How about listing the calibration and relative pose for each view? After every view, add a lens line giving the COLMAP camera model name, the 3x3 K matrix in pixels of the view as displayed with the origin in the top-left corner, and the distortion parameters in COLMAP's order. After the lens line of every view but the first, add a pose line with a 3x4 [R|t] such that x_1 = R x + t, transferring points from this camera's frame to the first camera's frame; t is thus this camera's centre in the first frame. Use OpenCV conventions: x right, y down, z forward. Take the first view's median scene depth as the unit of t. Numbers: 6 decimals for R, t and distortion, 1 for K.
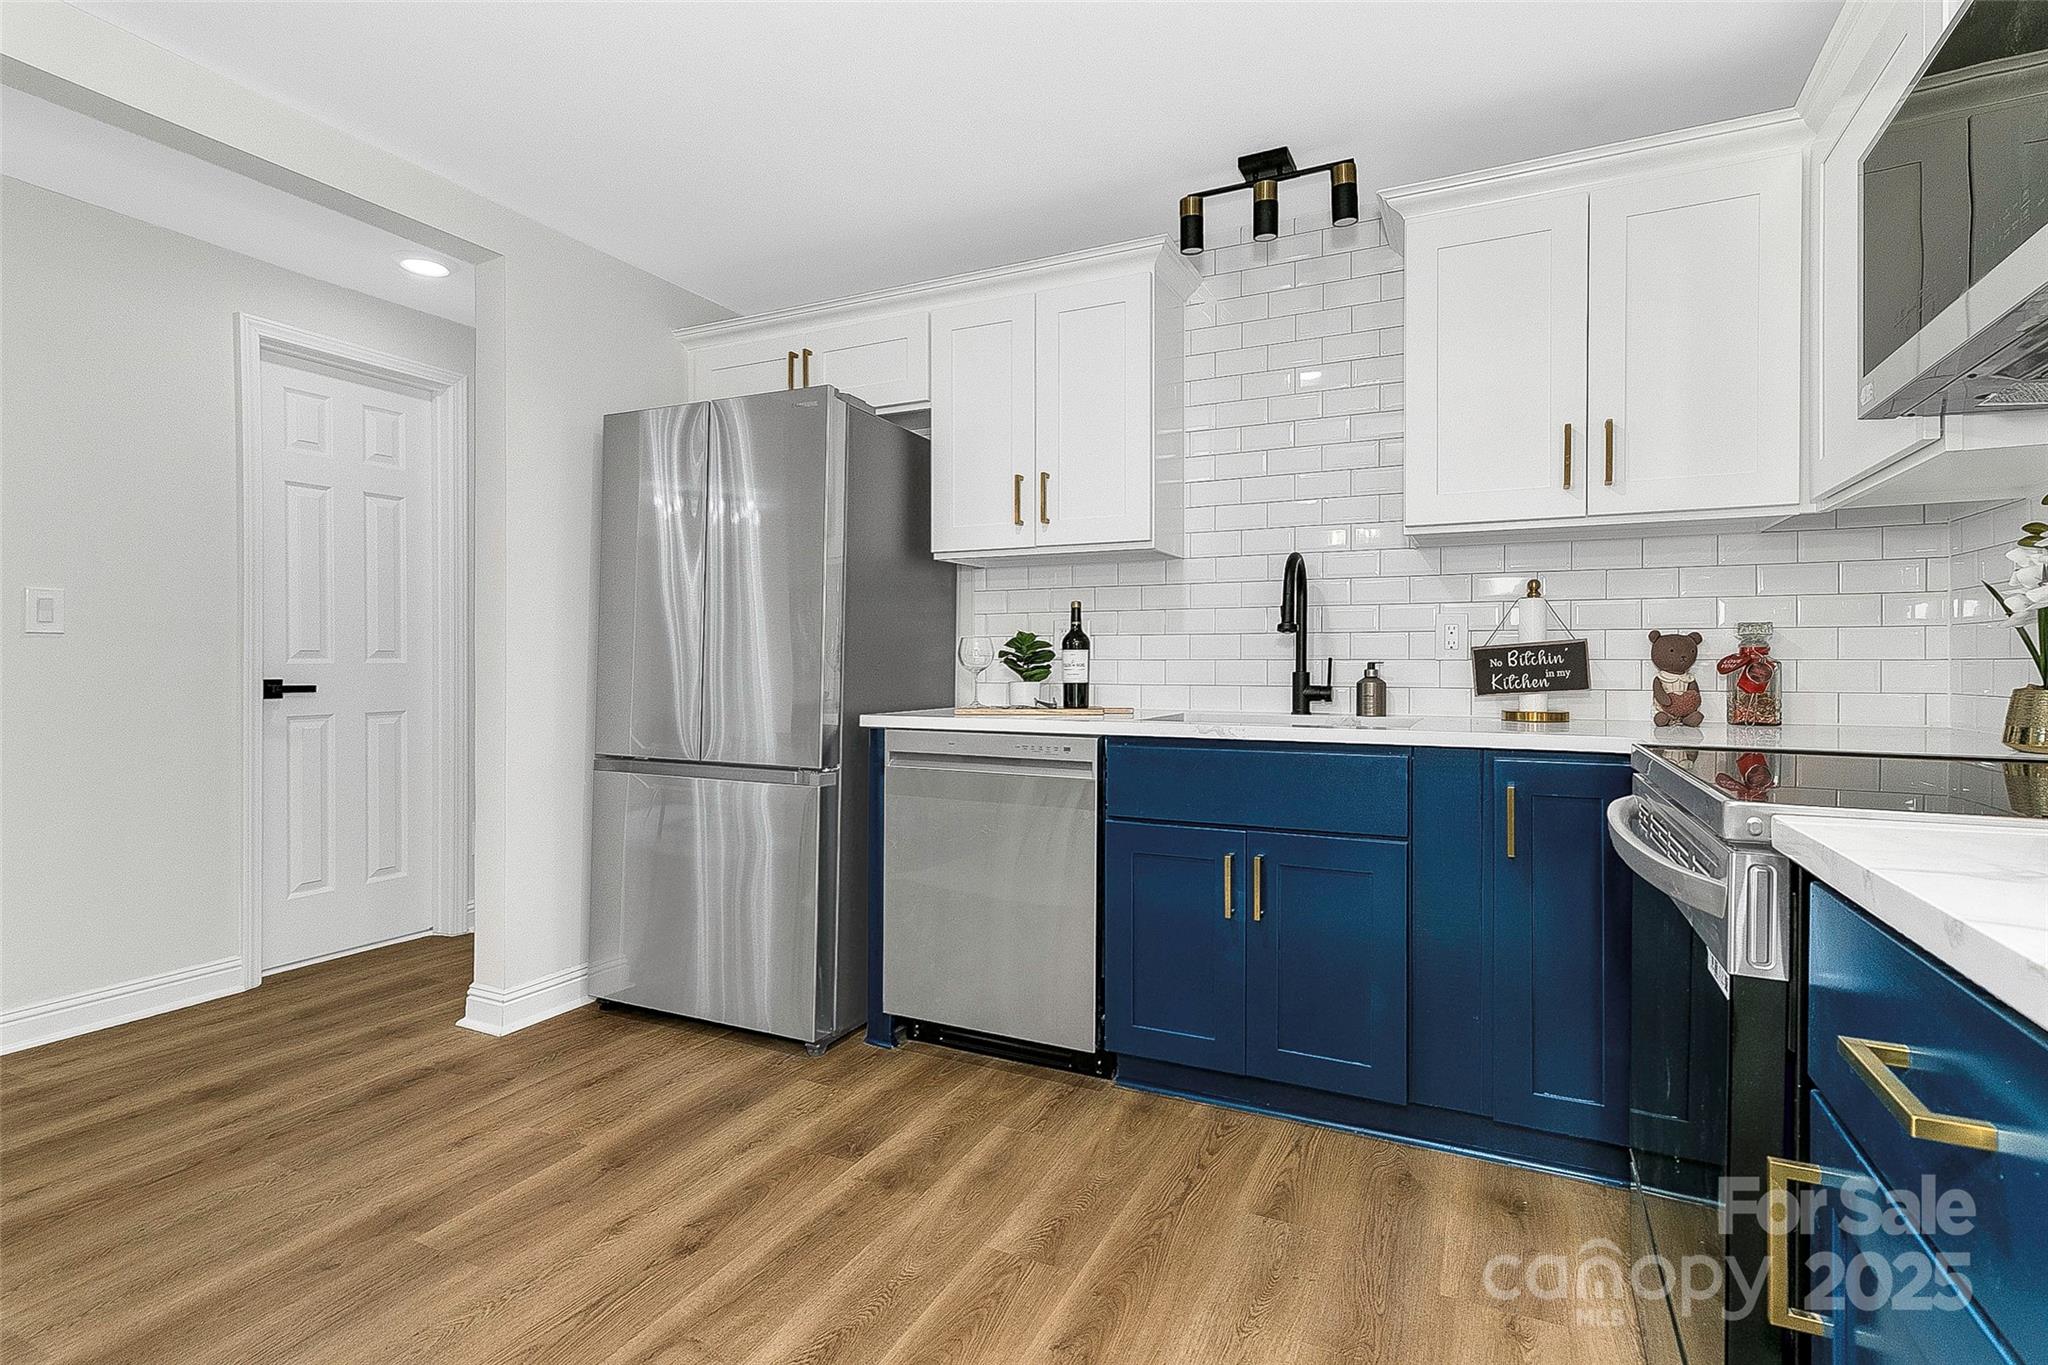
lens RADIAL K [[968.1, 0, 1019.2], [0, 968.1, 667.4], [0, 0, 1]] dist [0.005849, -0.000592]
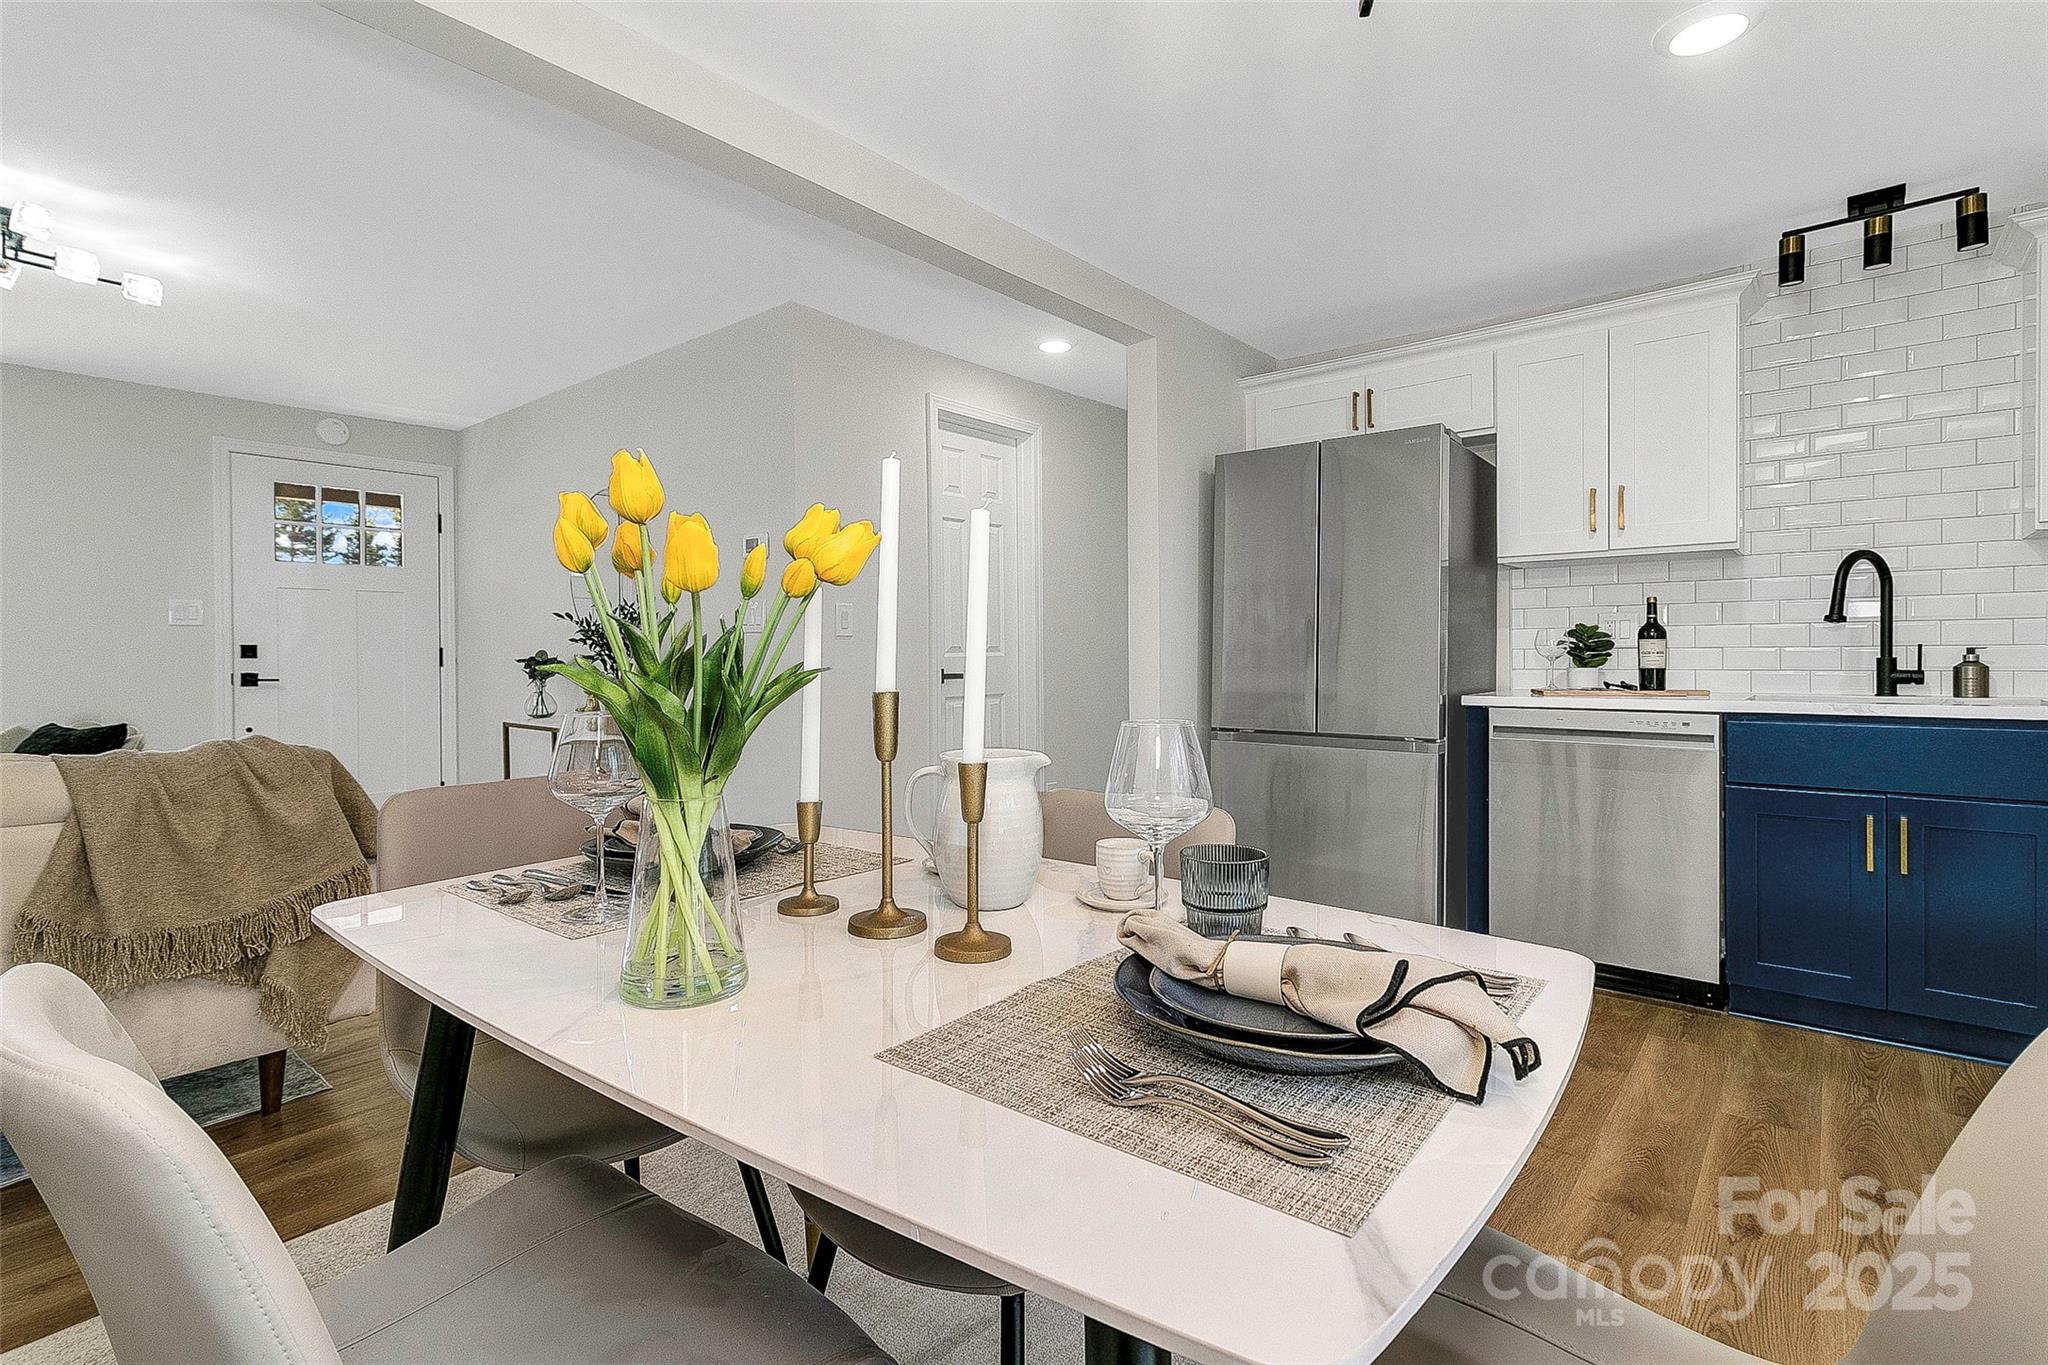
lens RADIAL K [[968.1, 0, 1033.0], [0, 968.1, 664.3], [0, 0, 1]] dist [0.005849, -0.000592]
pose [[0.972691, -0.005898, -0.232029, -0.406143], [0.007014, 0.999967, 0.003989, 0.001939], [0.231998, -0.005507, 0.972701, -0.294667]]
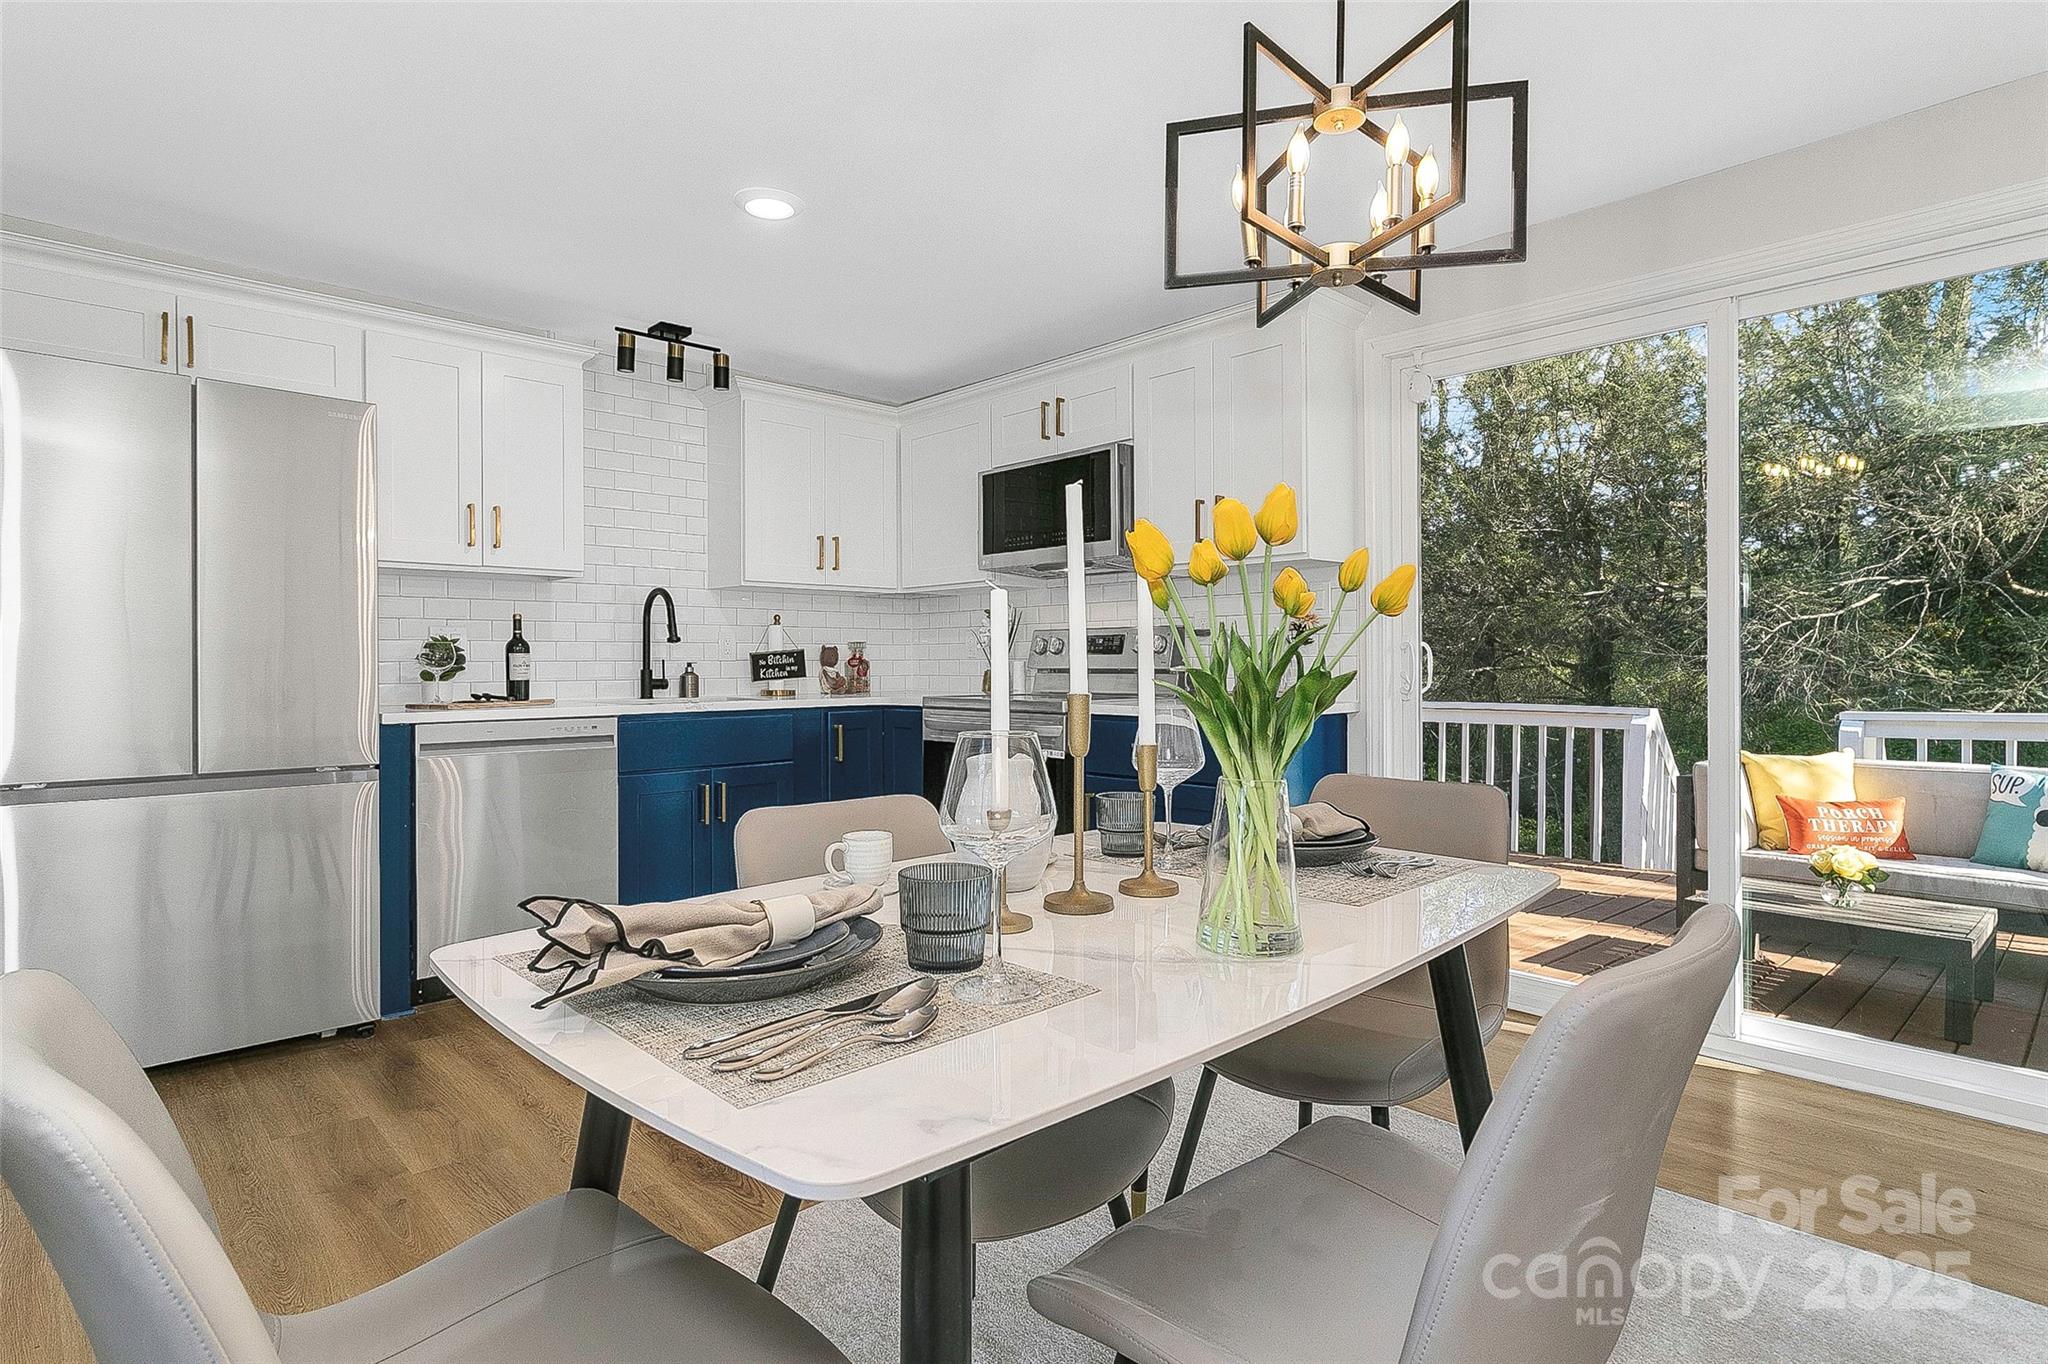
lens RADIAL K [[1027.9, 0, 1023.4], [0, 1027.9, 669.8], [0, 0, 1]] dist [0.001380, 0.000603]
pose [[0.352114, -0.011372, 0.935888, -0.989943], [0.007387, 0.999929, 0.009371, -0.004853], [-0.935928, 0.003614, 0.352173, -0.064058]]
